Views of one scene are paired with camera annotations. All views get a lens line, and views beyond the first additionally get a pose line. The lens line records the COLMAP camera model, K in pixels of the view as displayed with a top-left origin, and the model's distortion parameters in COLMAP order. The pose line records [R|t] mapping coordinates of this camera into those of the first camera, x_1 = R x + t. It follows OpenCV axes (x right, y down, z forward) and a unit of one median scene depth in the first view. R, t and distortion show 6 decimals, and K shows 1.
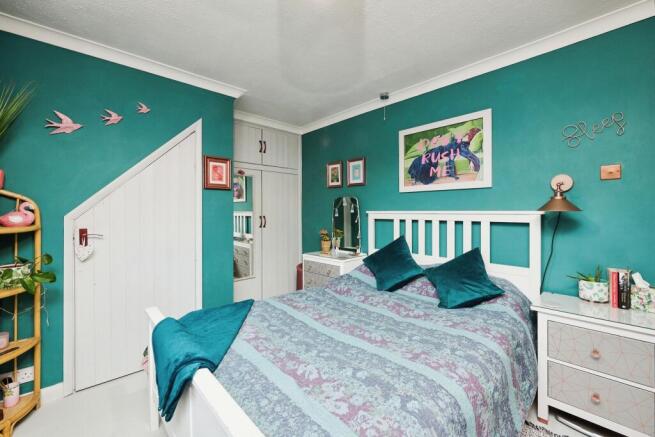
lens RADIAL K [[268.0, 0, 327.5], [0, 268.0, 212.9], [0, 0, 1]] dist [-0.000560, -0.000135]
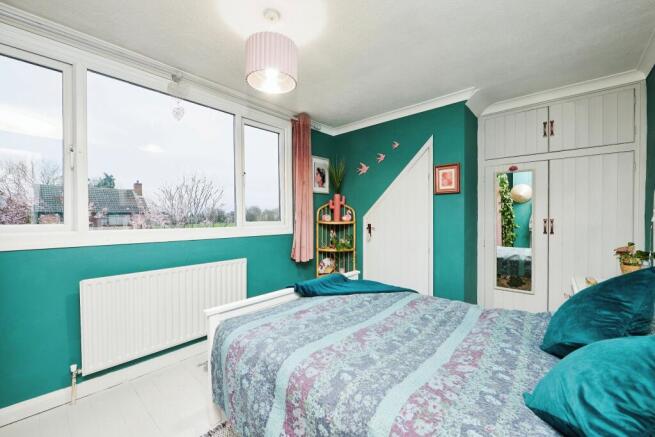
lens RADIAL K [[268.0, 0, 327.7], [0, 268.0, 219.1], [0, 0, 1]] dist [-0.000560, -0.000135]
pose [[0.087023, 0.014324, -0.996103, 0.872469], [0.001150, 0.999895, 0.014479, -0.000714], [0.996206, -0.002405, 0.086998, 0.560208]]
